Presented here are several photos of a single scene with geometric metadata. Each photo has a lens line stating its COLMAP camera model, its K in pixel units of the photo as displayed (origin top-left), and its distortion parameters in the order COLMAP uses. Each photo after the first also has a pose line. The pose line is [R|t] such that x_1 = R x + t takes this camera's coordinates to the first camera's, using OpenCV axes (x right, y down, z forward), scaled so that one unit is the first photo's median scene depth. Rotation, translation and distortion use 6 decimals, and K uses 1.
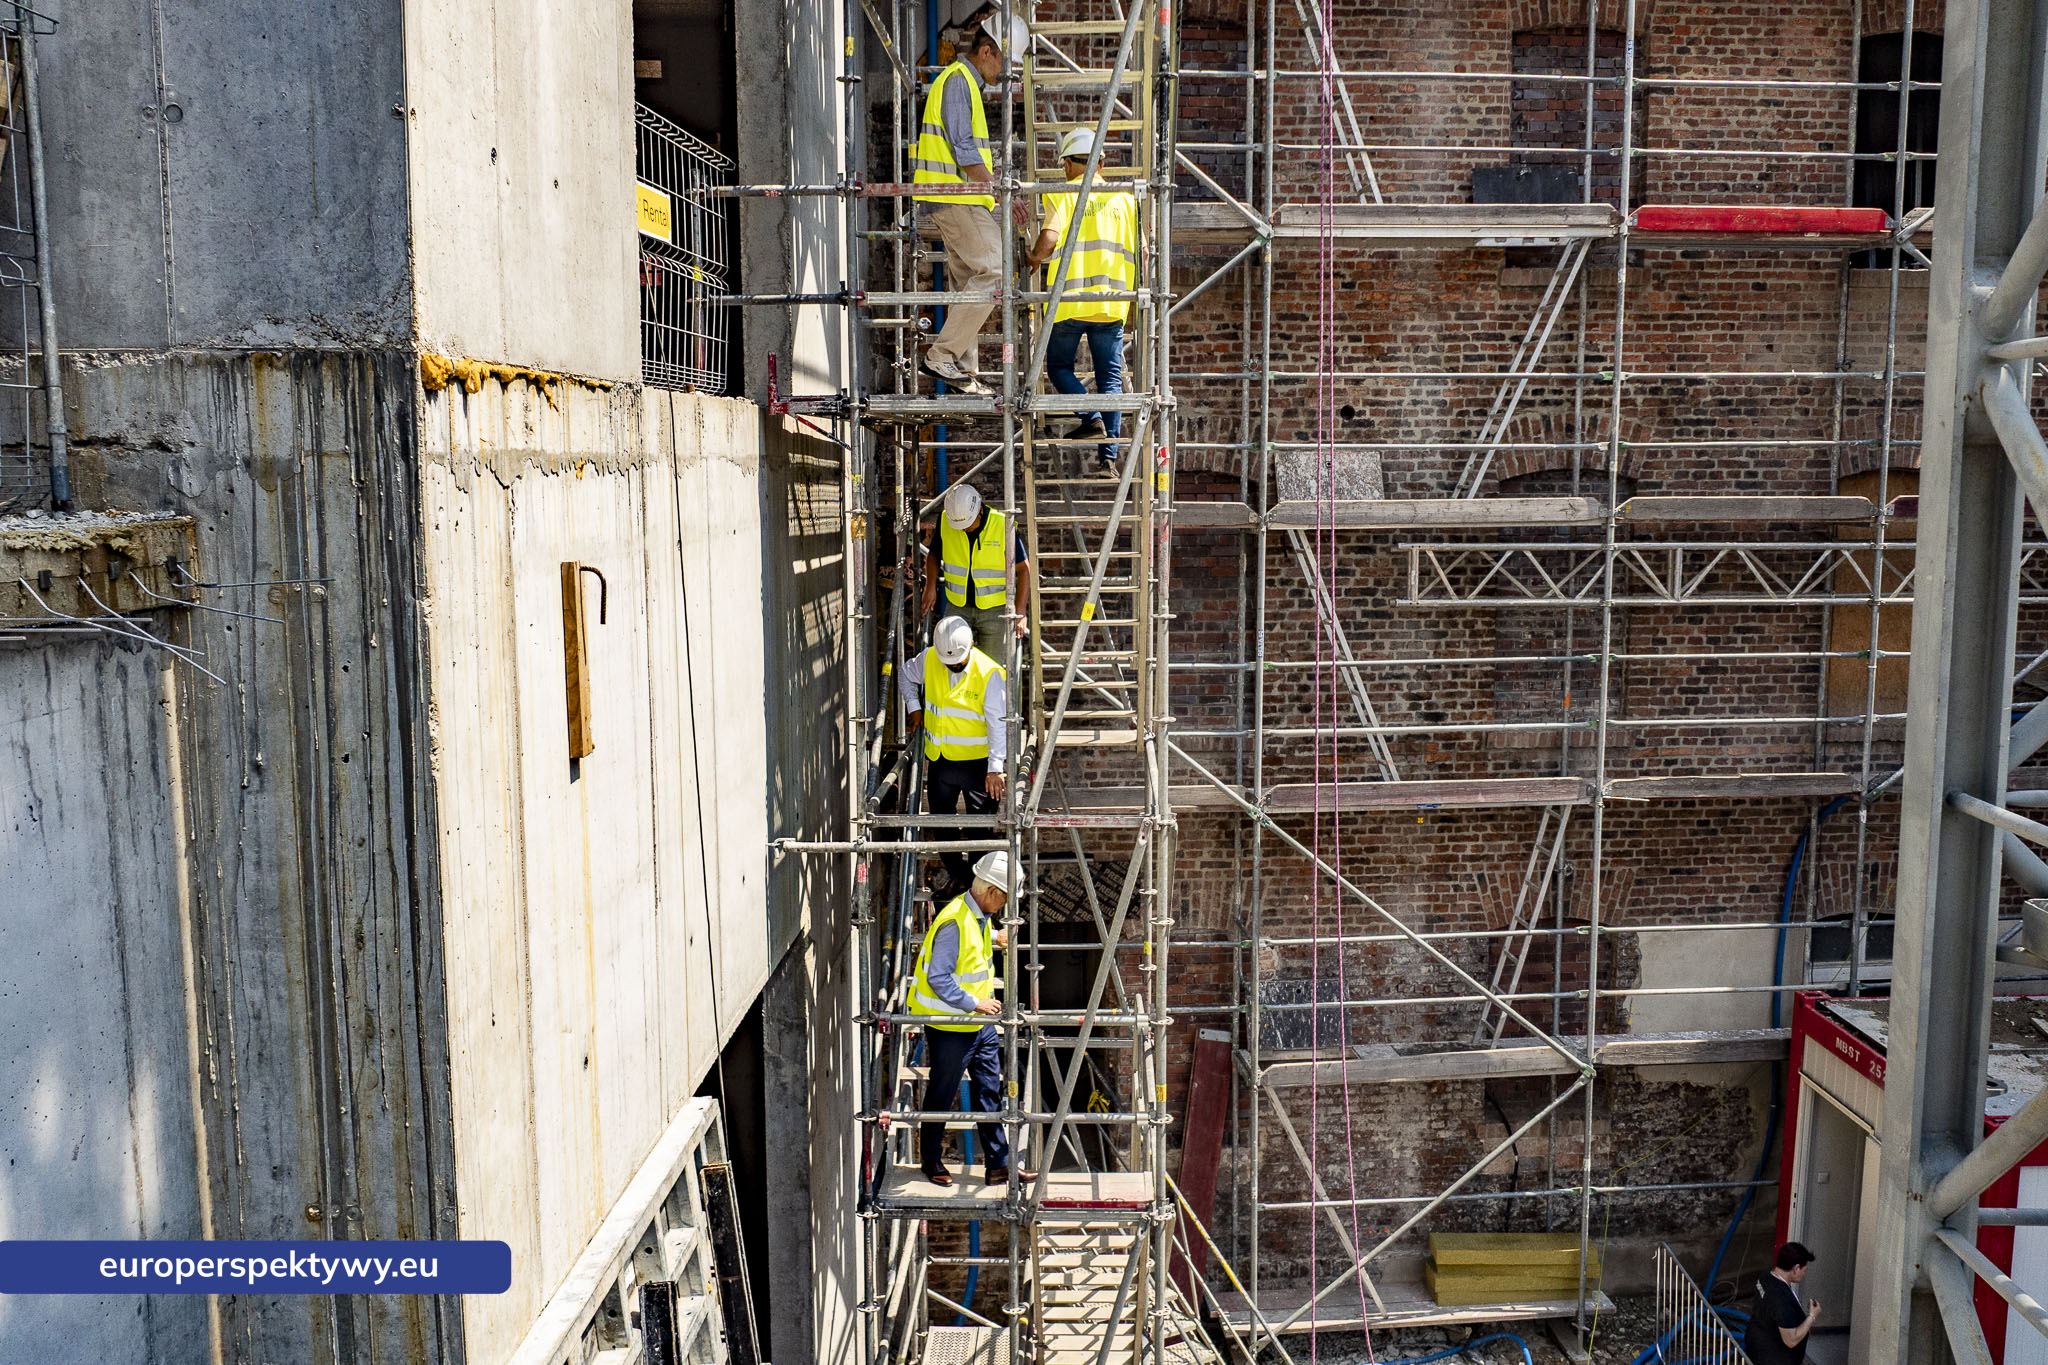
lens RADIAL K [[1740.9, 0, 1059.6], [0, 1740.9, 666.5], [0, 0, 1]] dist [0.007365, -0.002731]
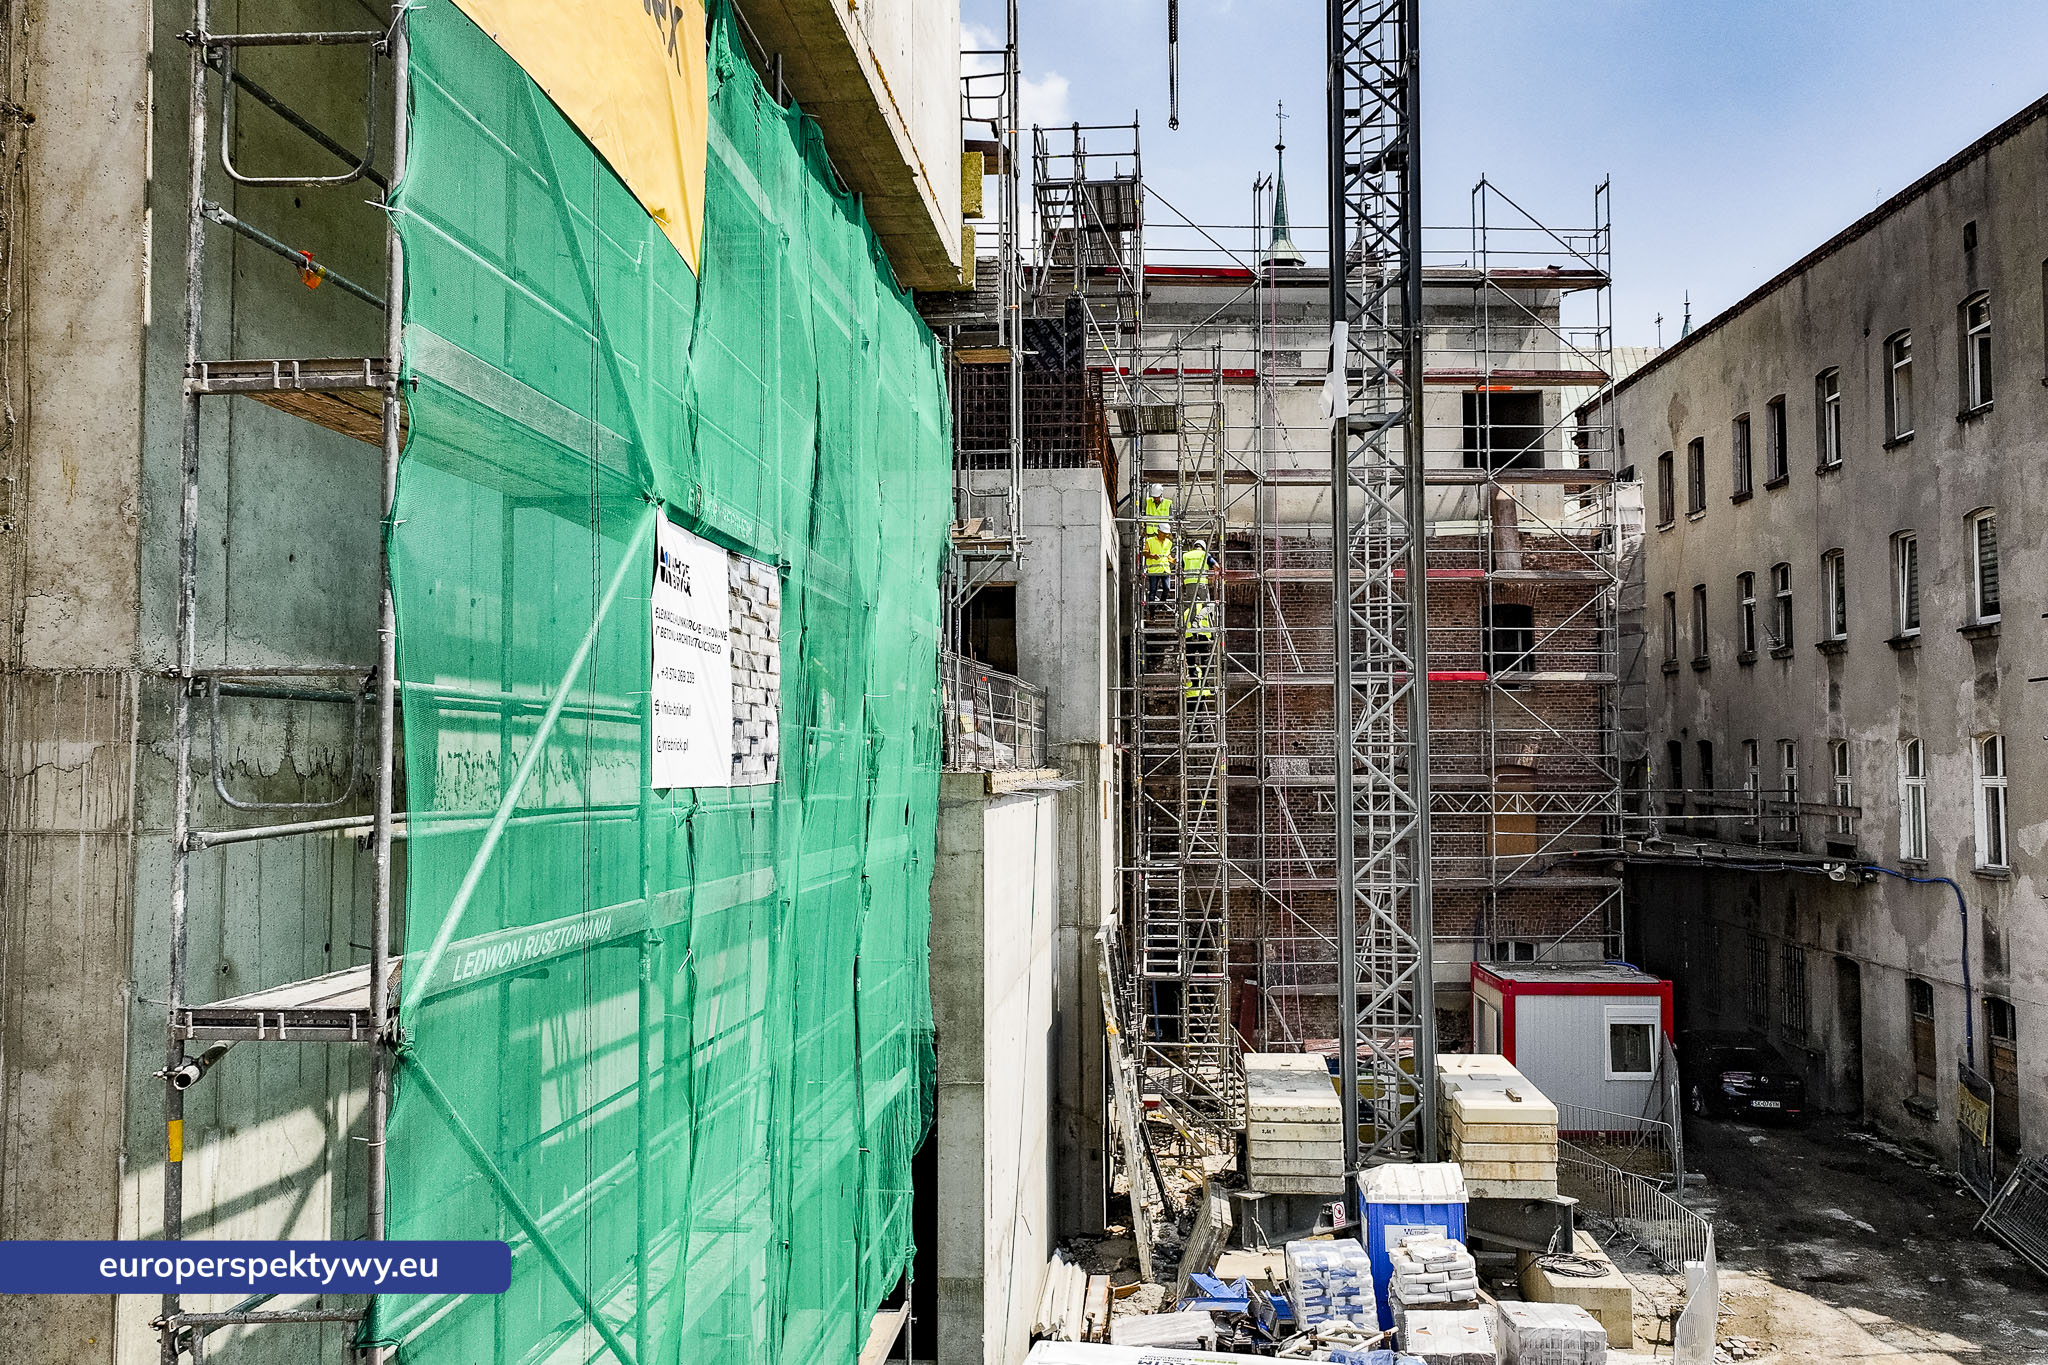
lens RADIAL K [[1705.8, 0, 1035.8], [0, 1705.8, 670.5], [0, 0, 1]] dist [0.016564, -0.019321]
pose [[0.997910, -0.002478, -0.064567, -0.069384], [-0.008618, 0.985231, -0.171015, 0.207442], [0.064037, 0.171214, 0.983150, -1.723934]]
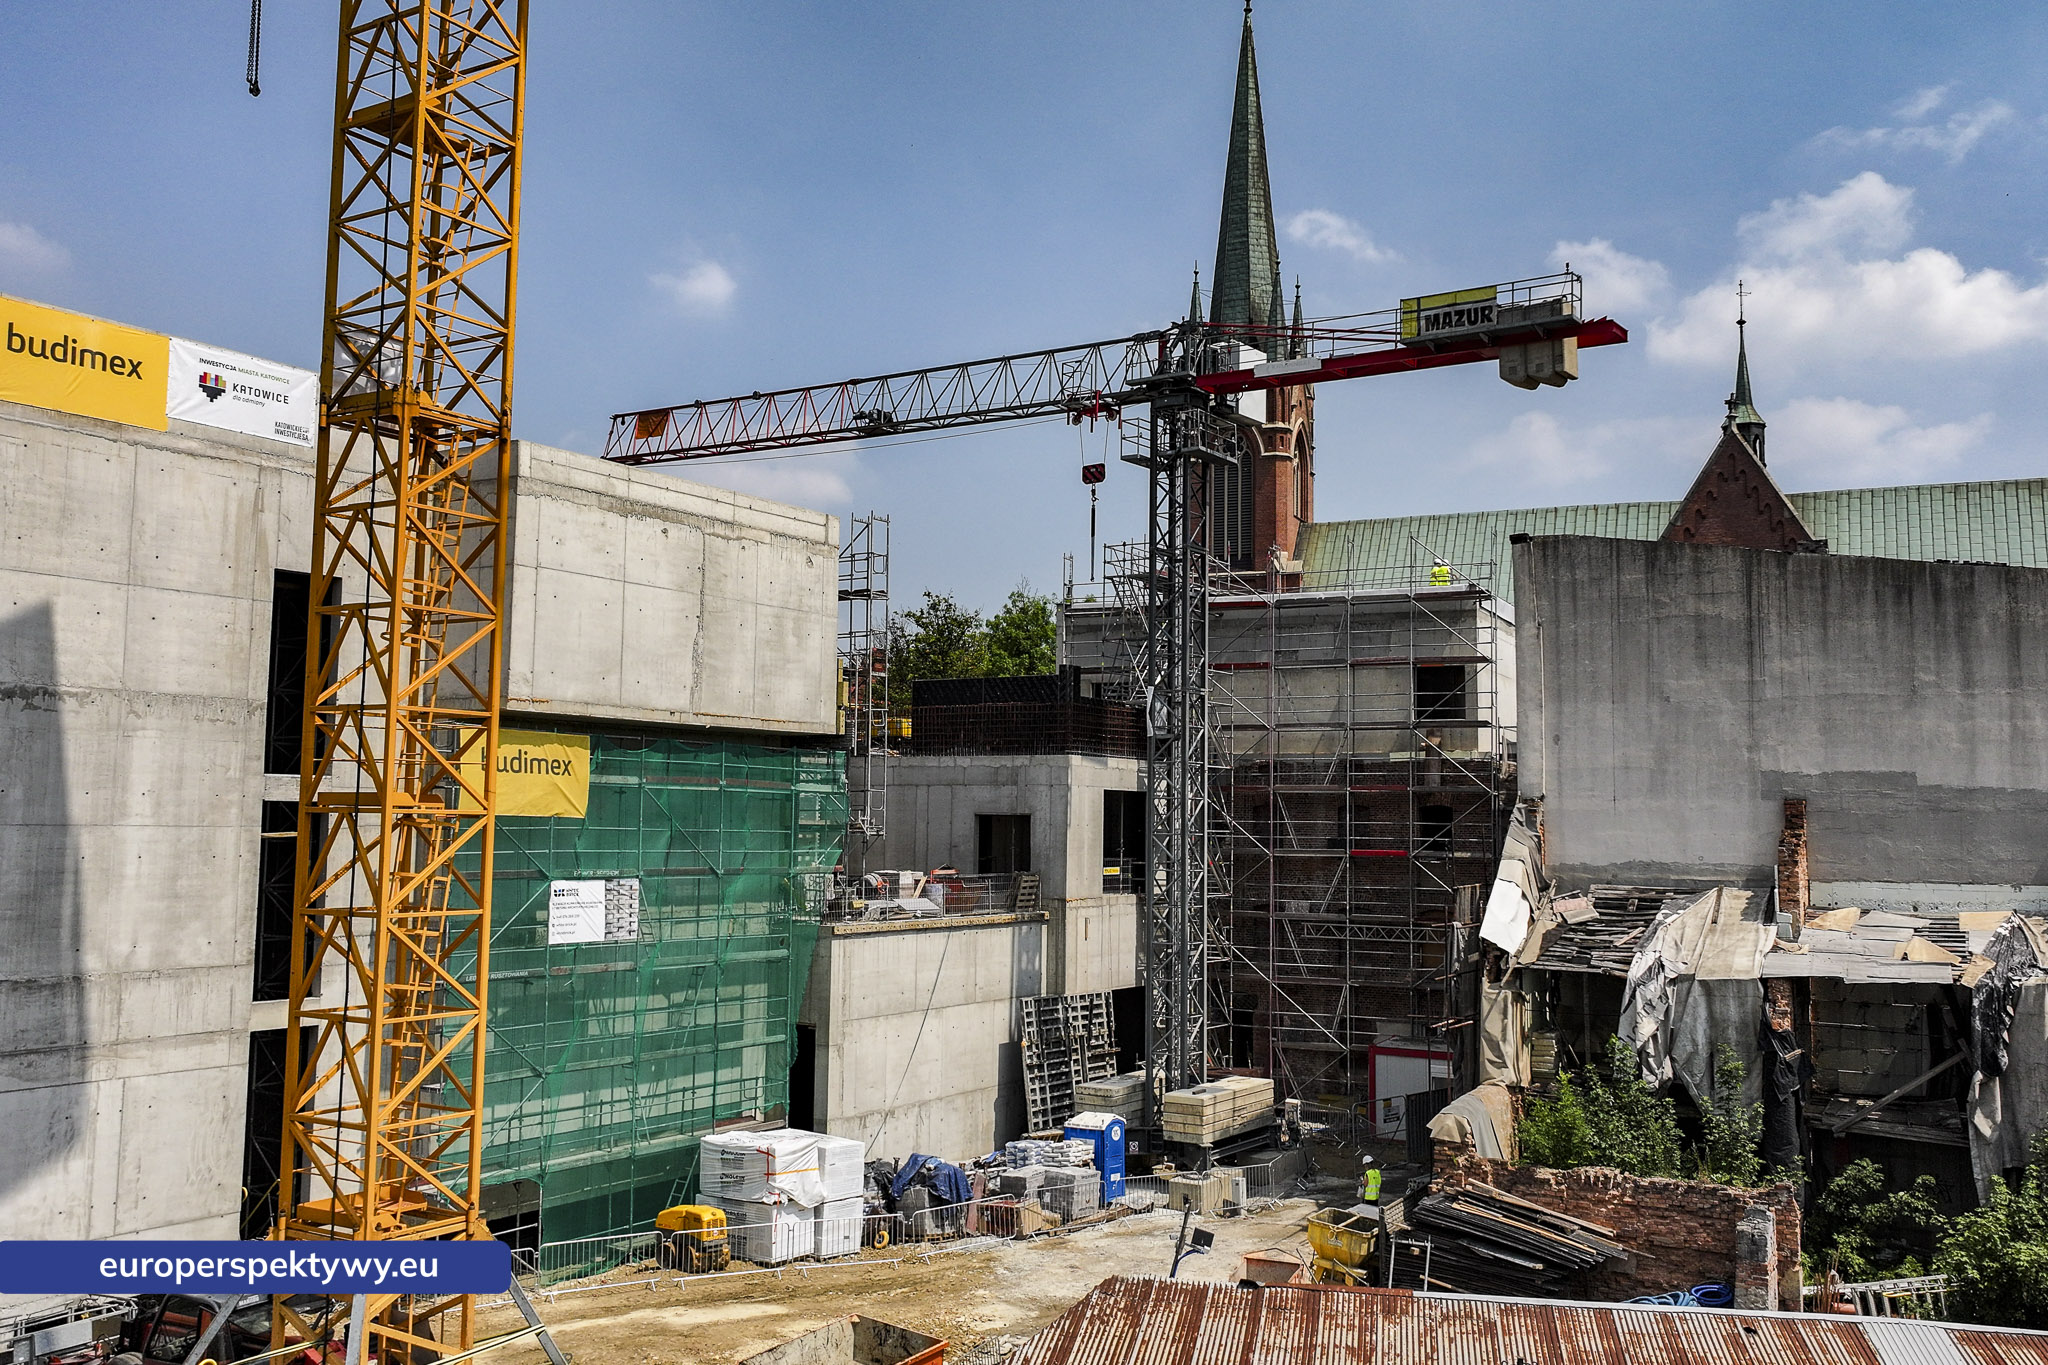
lens RADIAL K [[1740.9, 0, 1059.6], [0, 1740.9, 666.5], [0, 0, 1]] dist [0.007365, -0.002731]
pose [[0.856317, -0.031183, -0.515509, 1.984208], [-0.077820, 0.978988, -0.188487, 0.176057], [0.510554, 0.201522, 0.835897, -3.192256]]
